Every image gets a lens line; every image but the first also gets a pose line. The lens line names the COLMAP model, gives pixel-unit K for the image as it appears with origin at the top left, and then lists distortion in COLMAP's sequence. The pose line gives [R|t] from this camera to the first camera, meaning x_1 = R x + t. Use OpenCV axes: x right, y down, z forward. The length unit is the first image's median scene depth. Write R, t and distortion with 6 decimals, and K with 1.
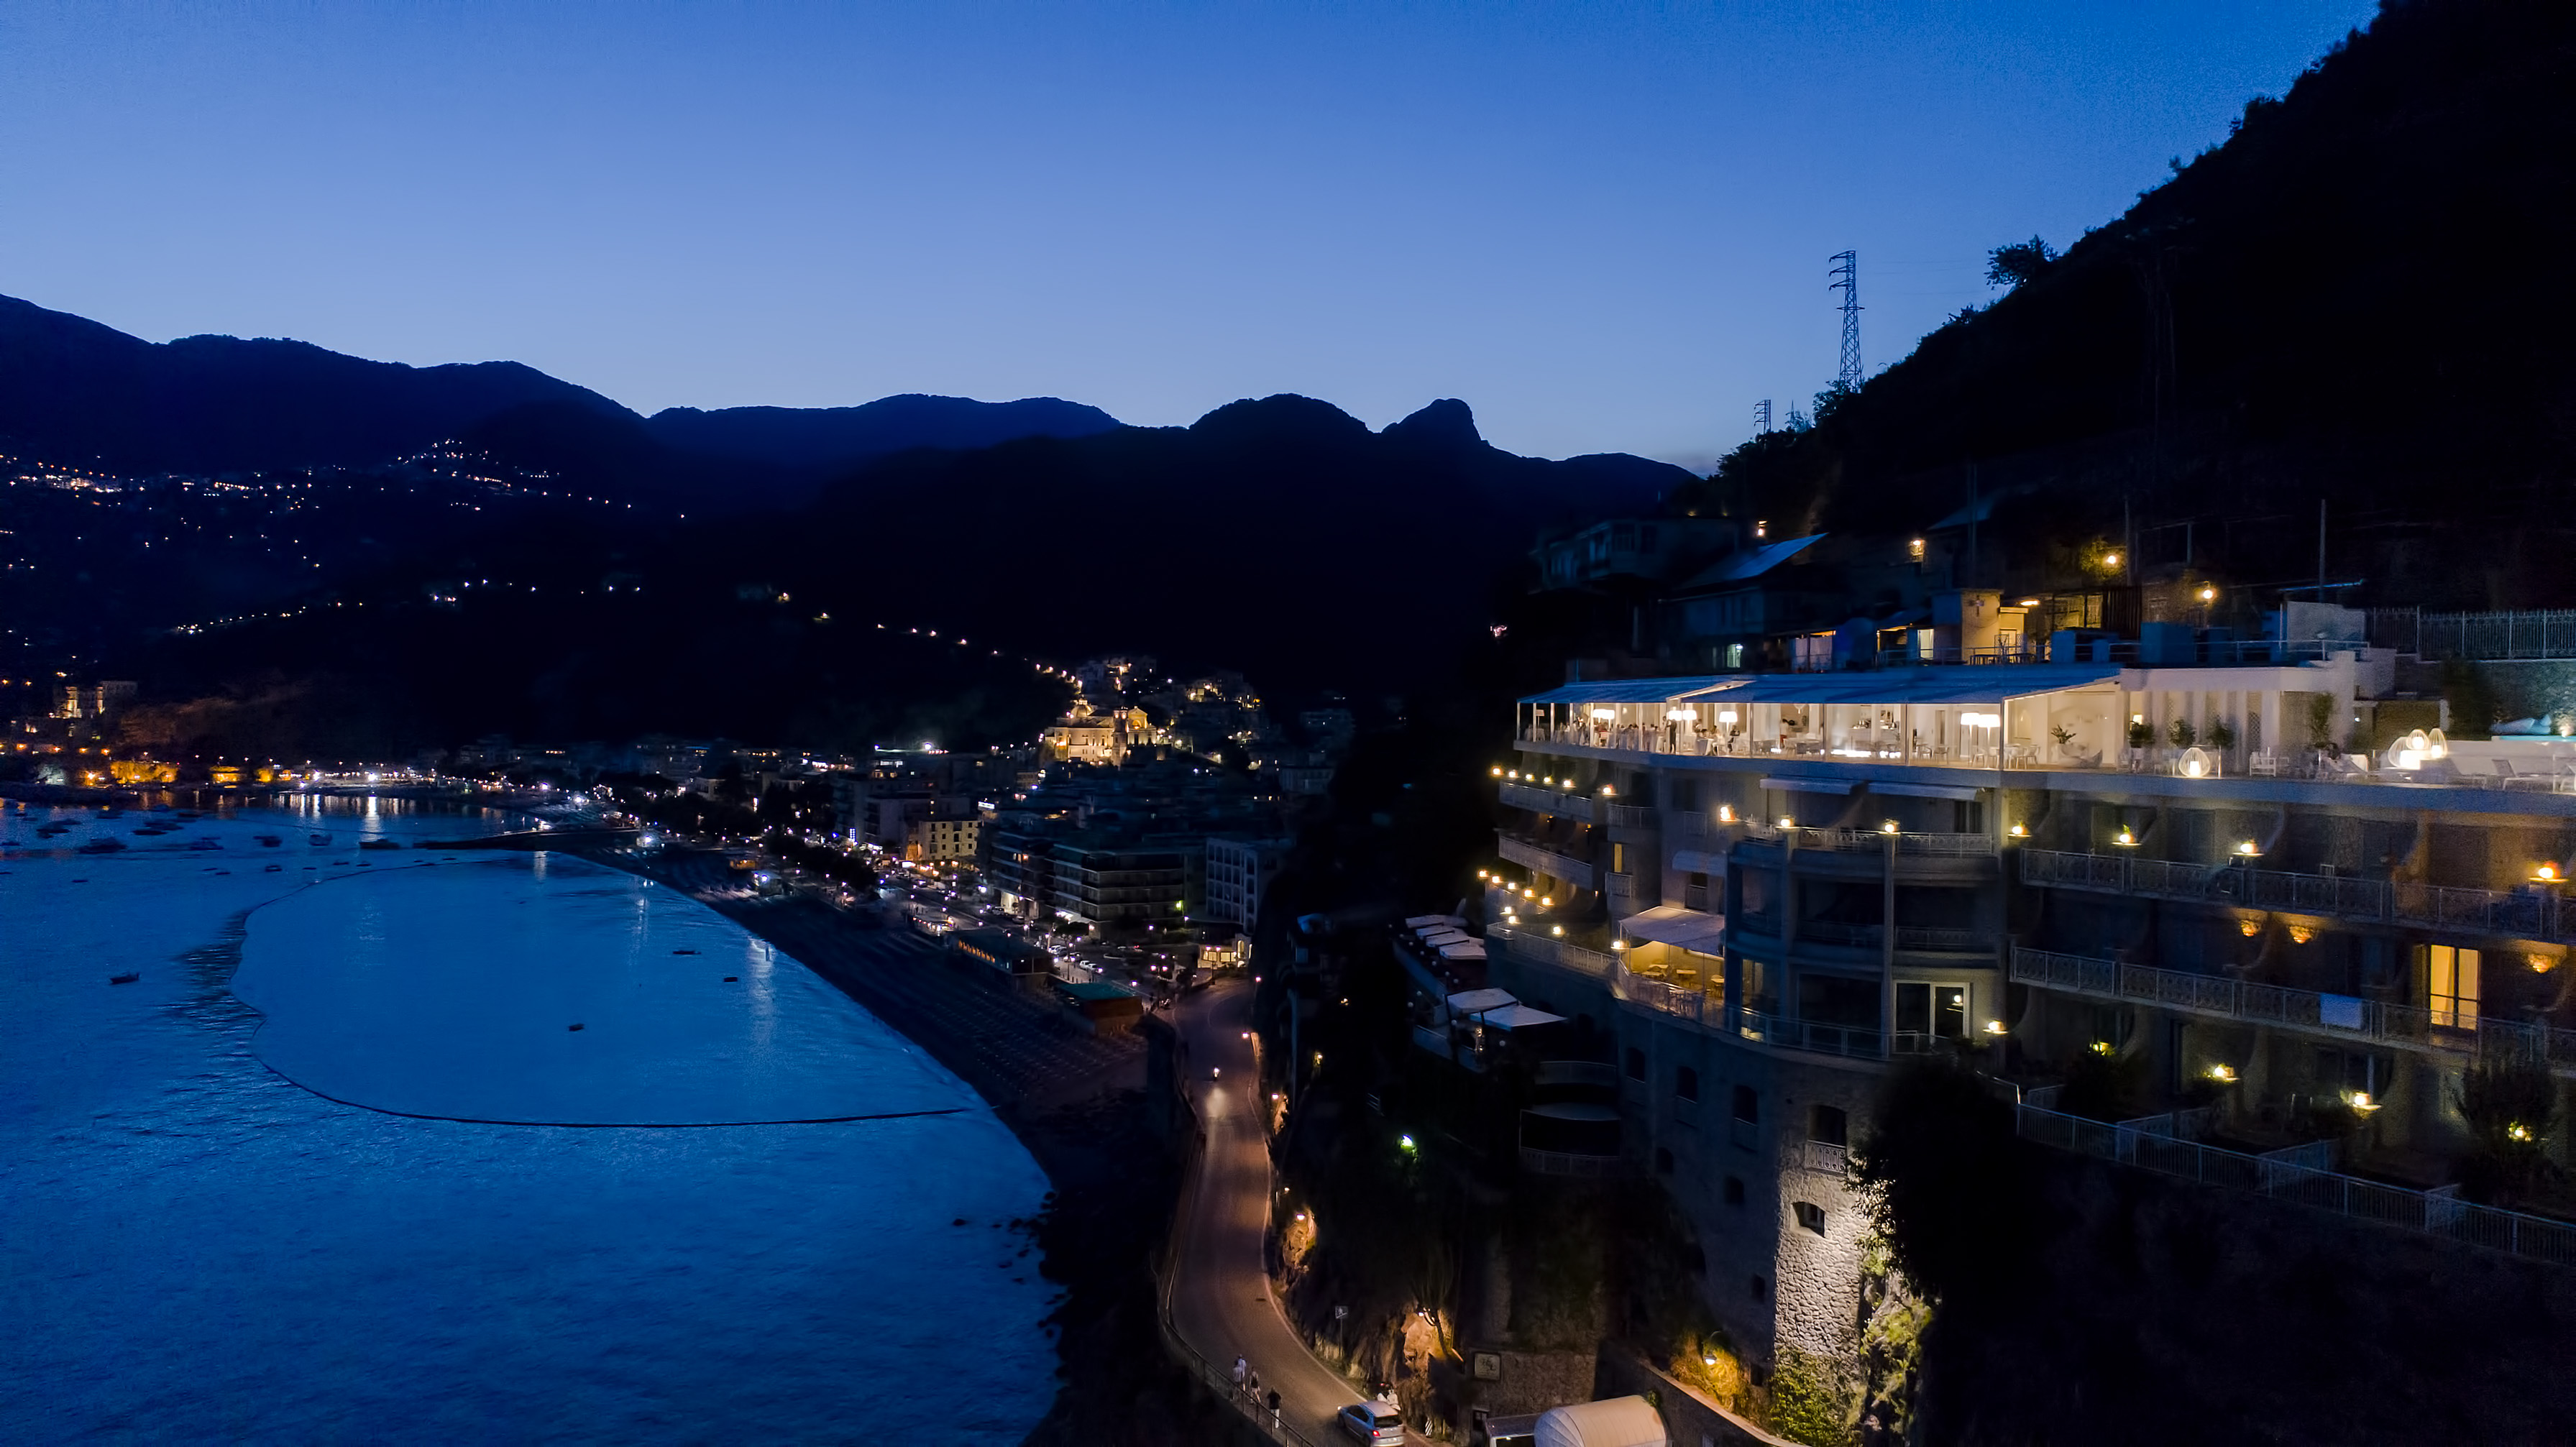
lens RADIAL K [[1741.6, 0, 1288.0], [0, 1741.6, 723.5], [0, 0, 1]] dist [-0.019715, 0.014934]
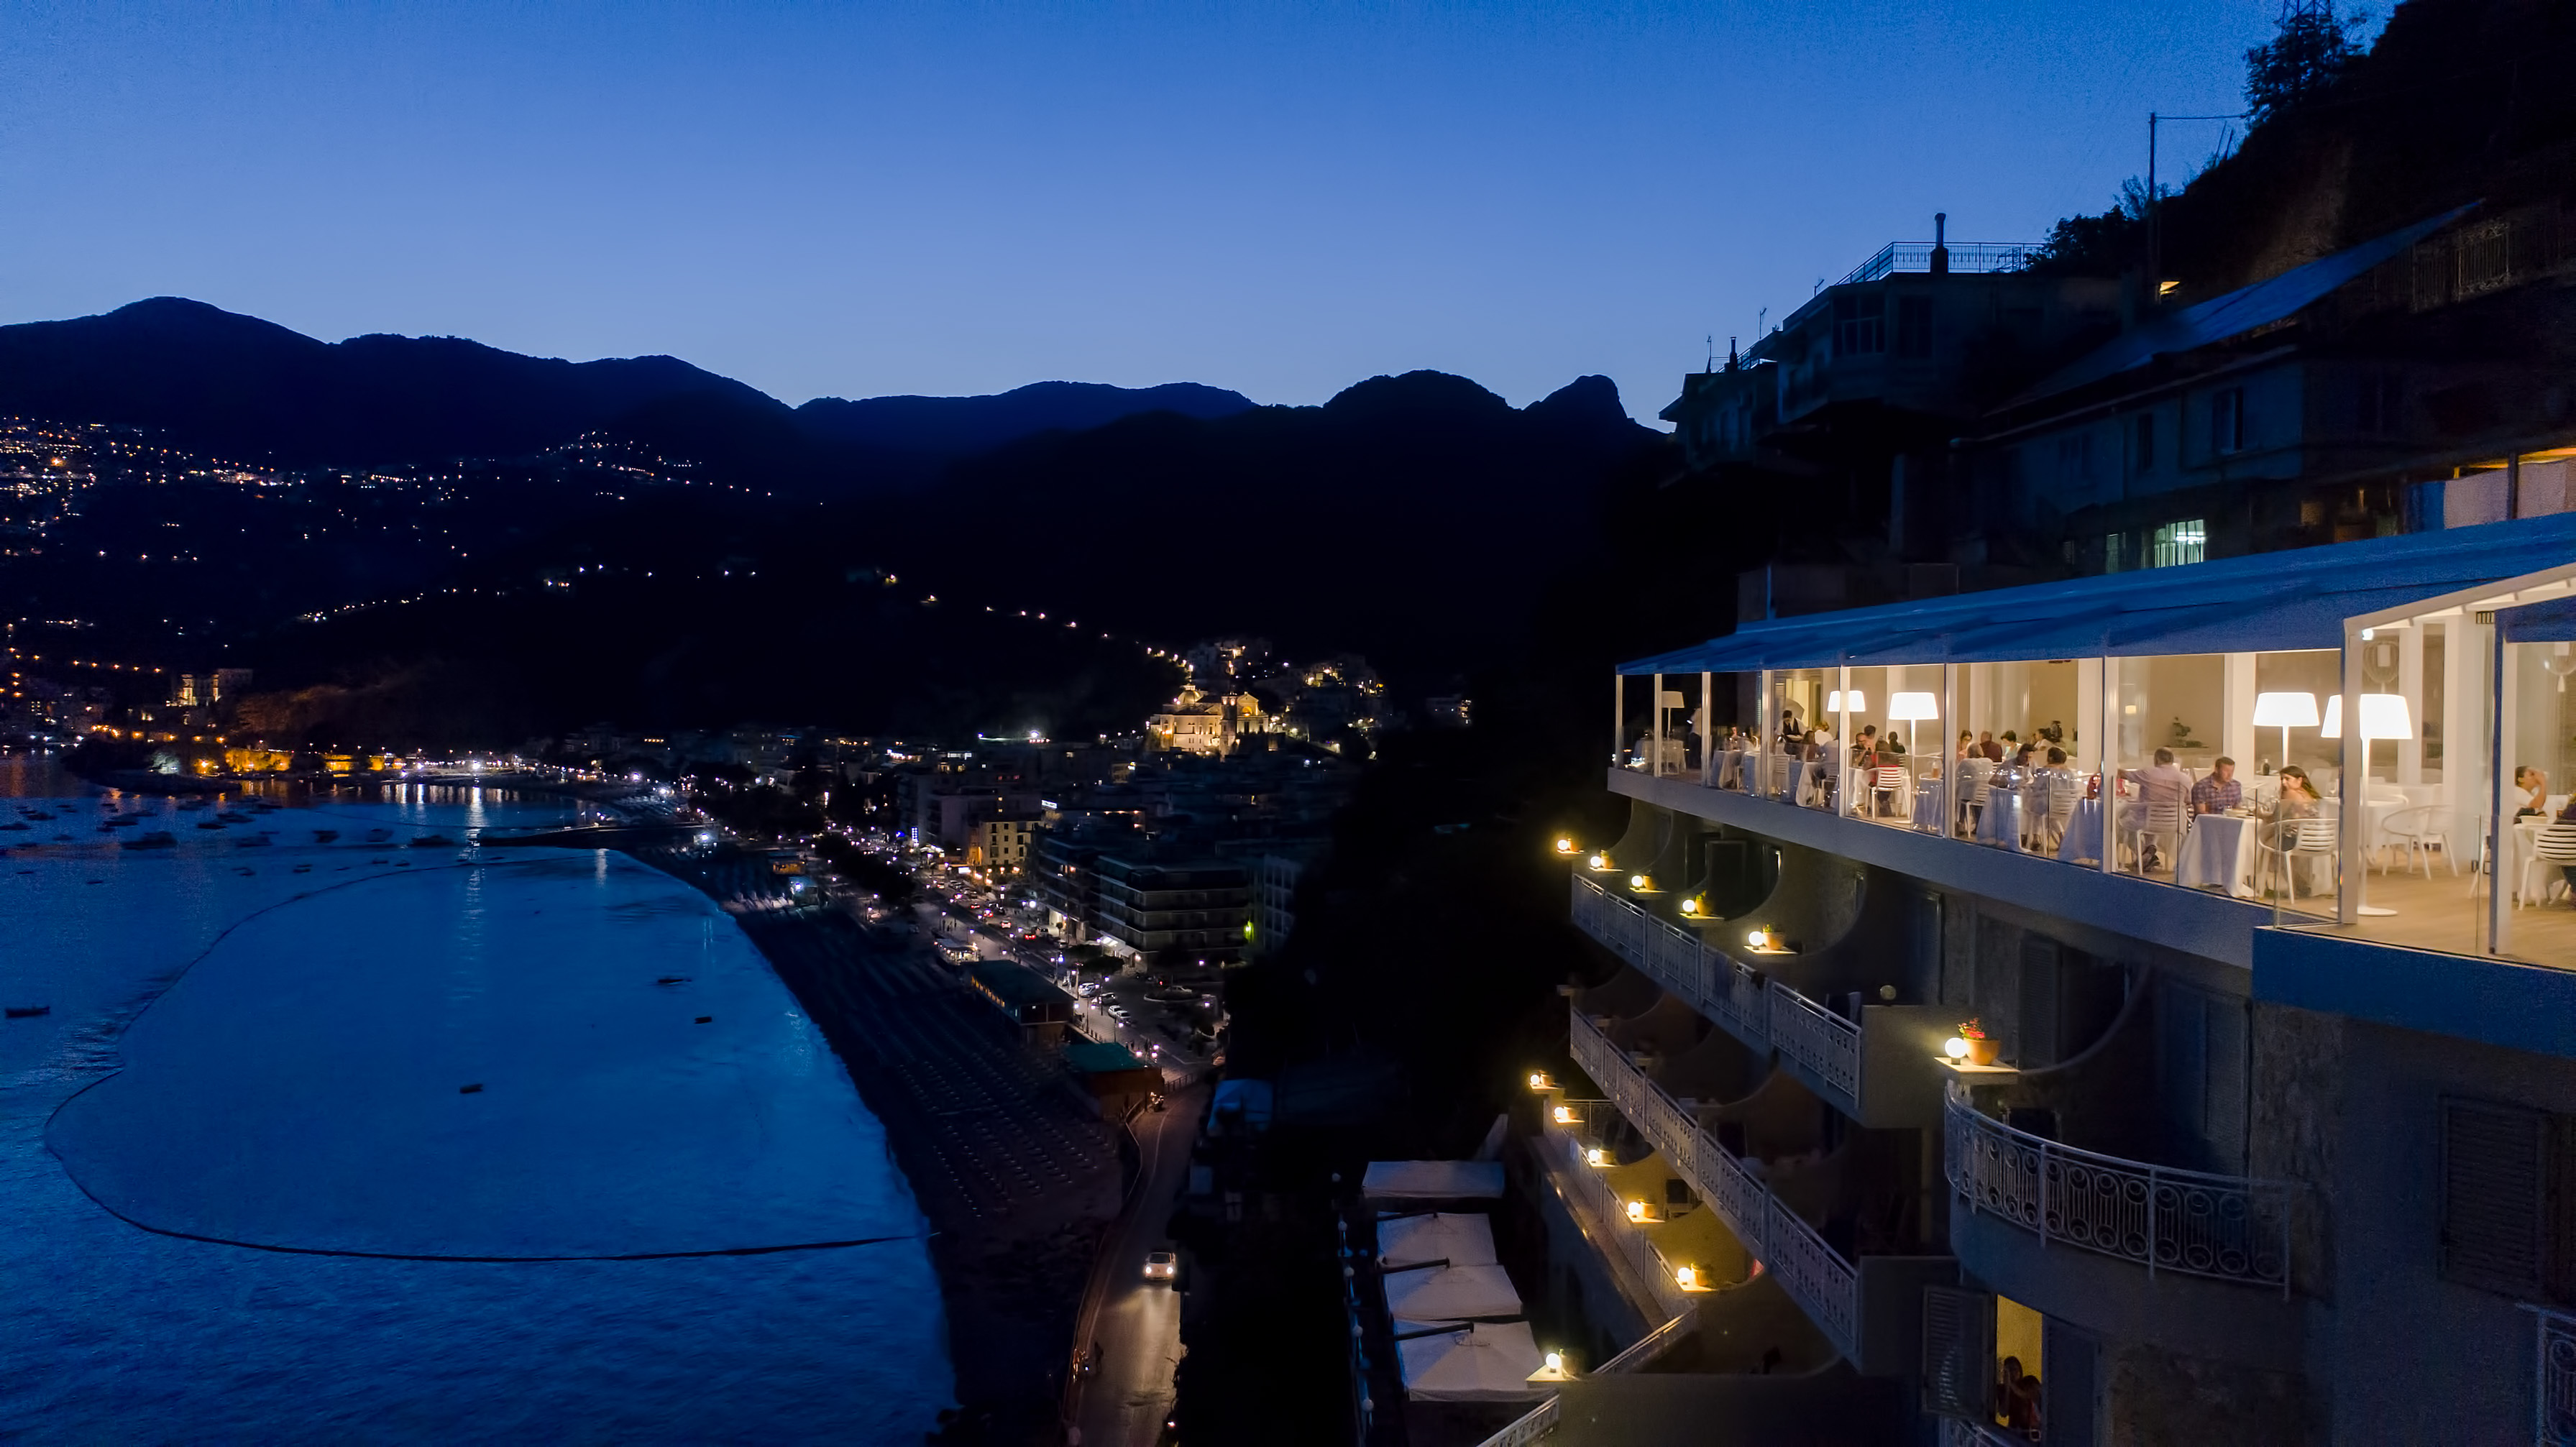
lens RADIAL K [[1741.6, 0, 1288.0], [0, 1741.6, 723.5], [0, 0, 1]] dist [-0.019715, 0.014934]
pose [[0.996594, -0.000513, -0.082459, 0.010280], [0.001186, 0.999966, 0.008120, -0.000466], [0.082452, -0.008190, 0.996561, 0.068368]]
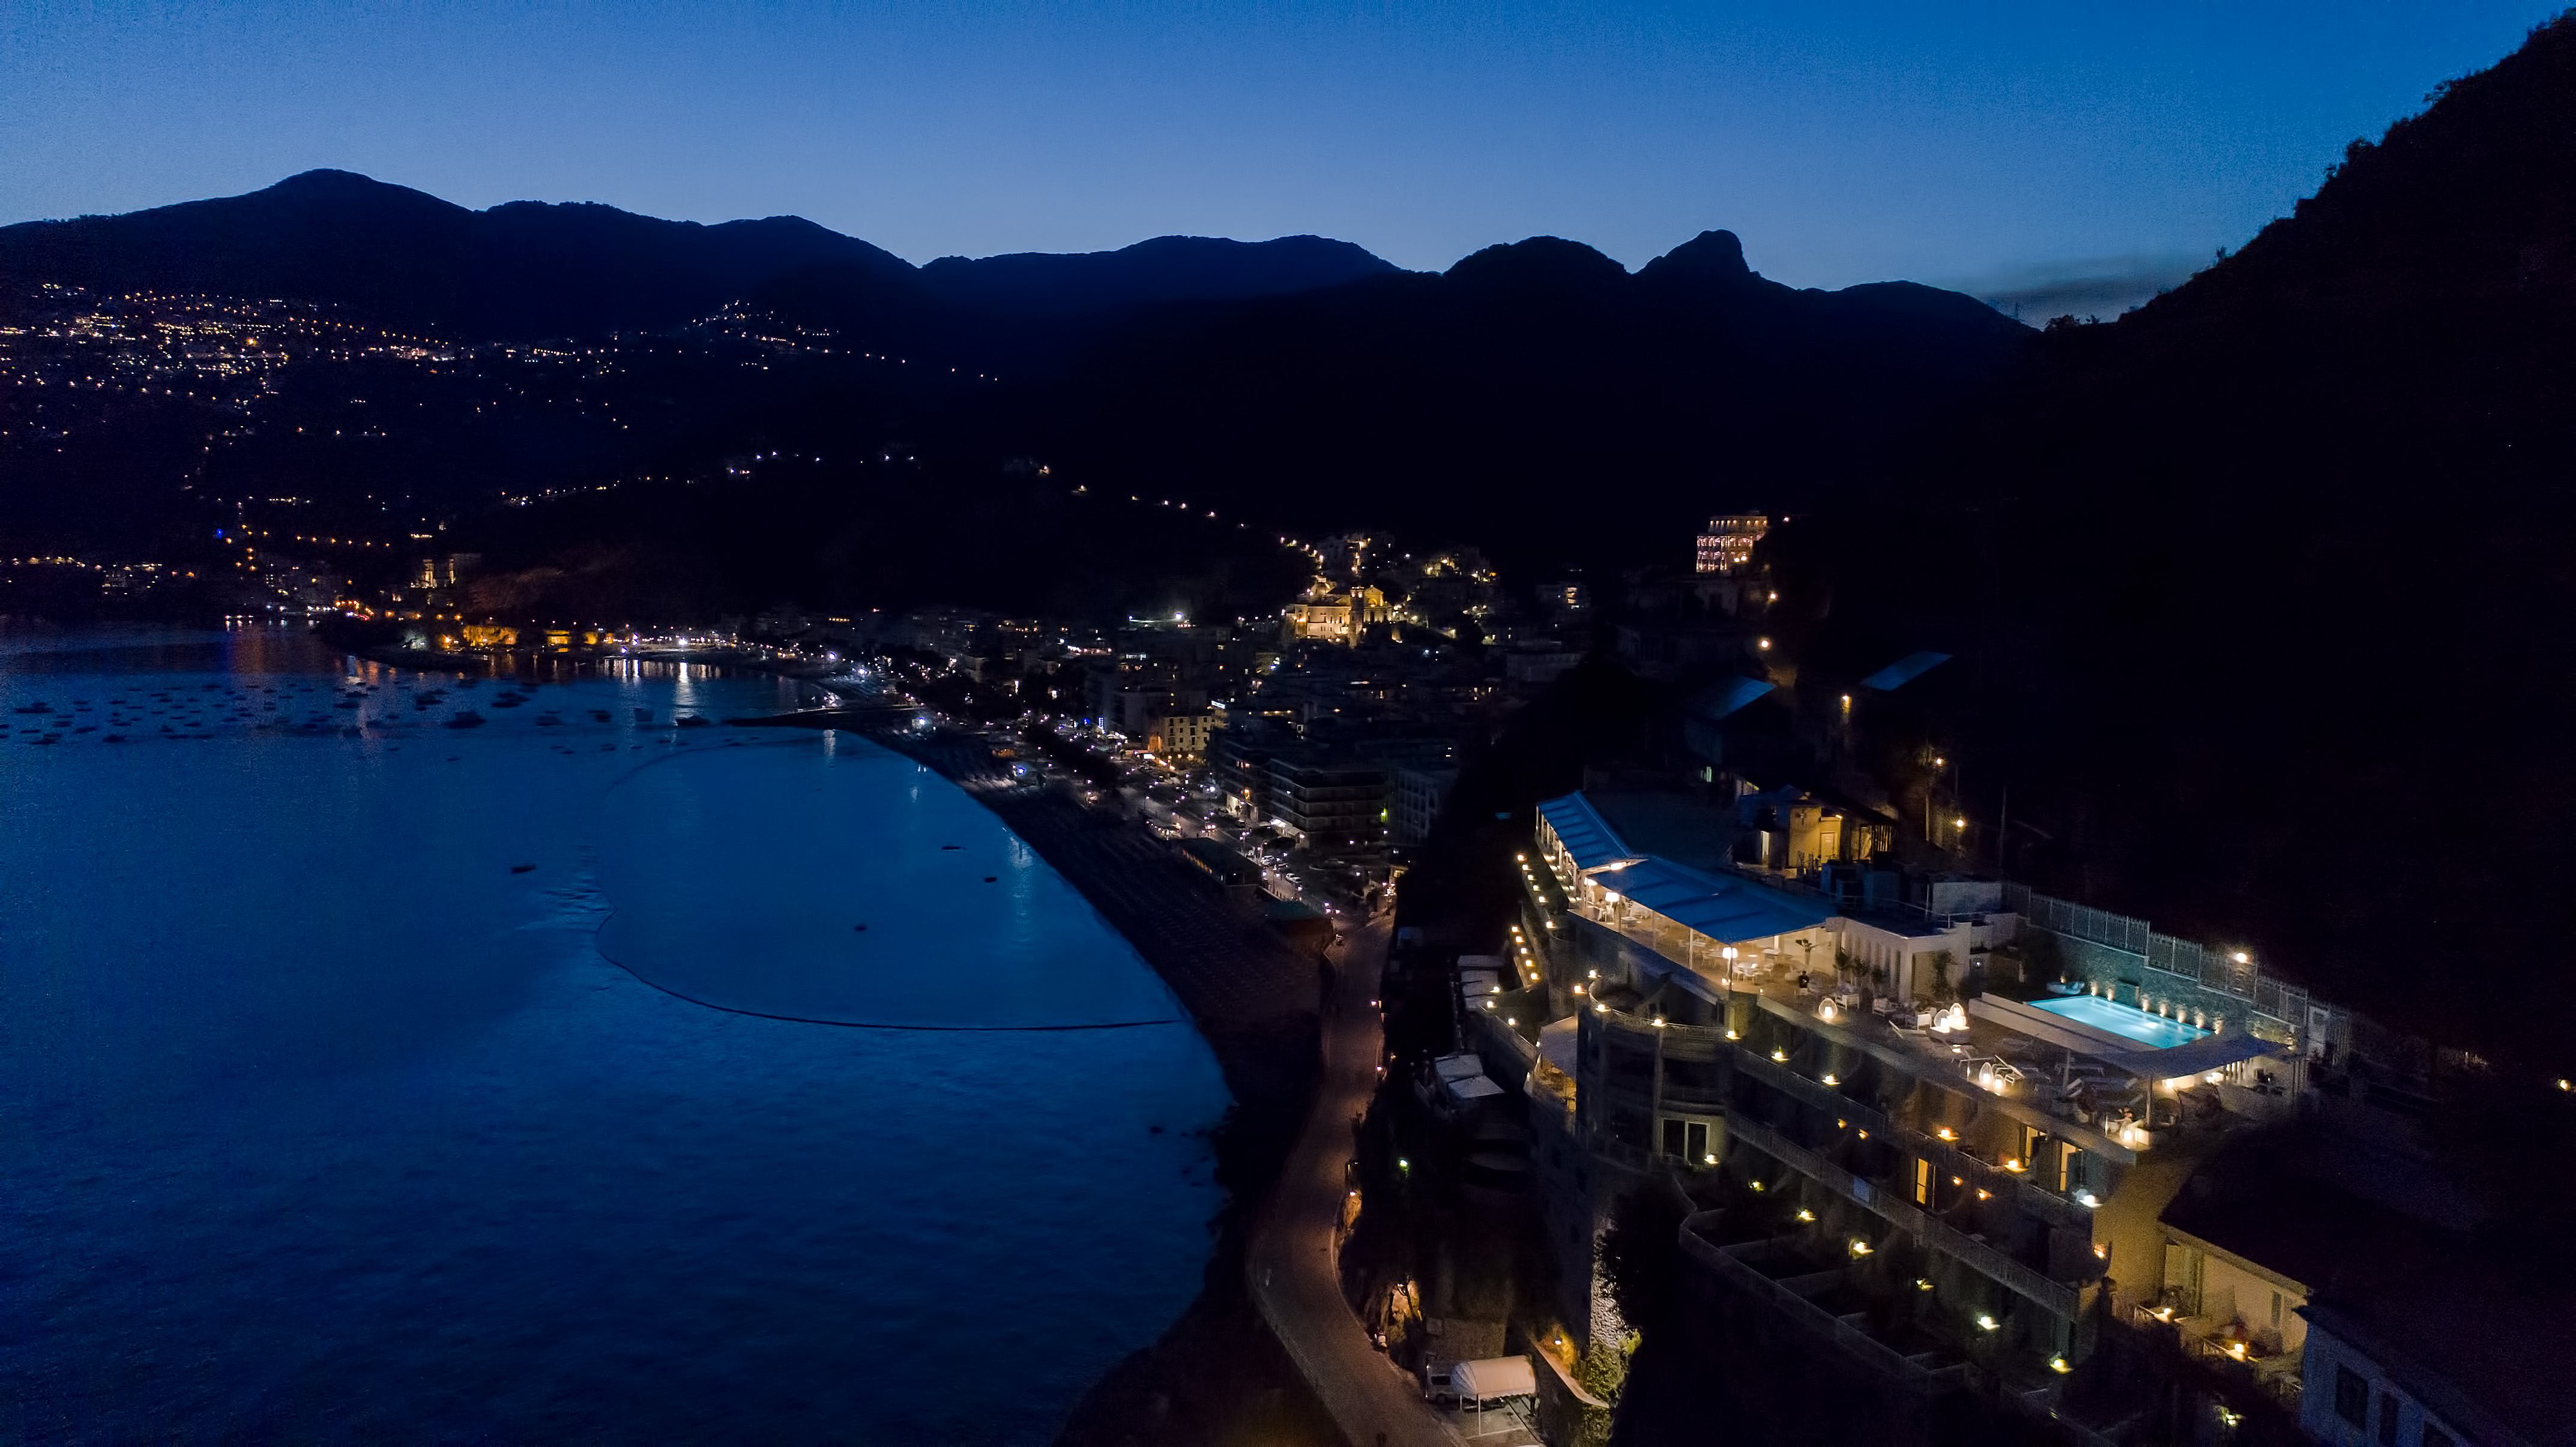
lens RADIAL K [[1741.6, 0, 1288.0], [0, 1741.6, 723.5], [0, 0, 1]] dist [-0.019715, 0.014934]
pose [[0.988908, 0.012618, -0.147993, 0.016048], [0.001299, 0.995612, 0.093566, -0.022342], [0.148524, -0.092721, 0.984552, -0.034378]]
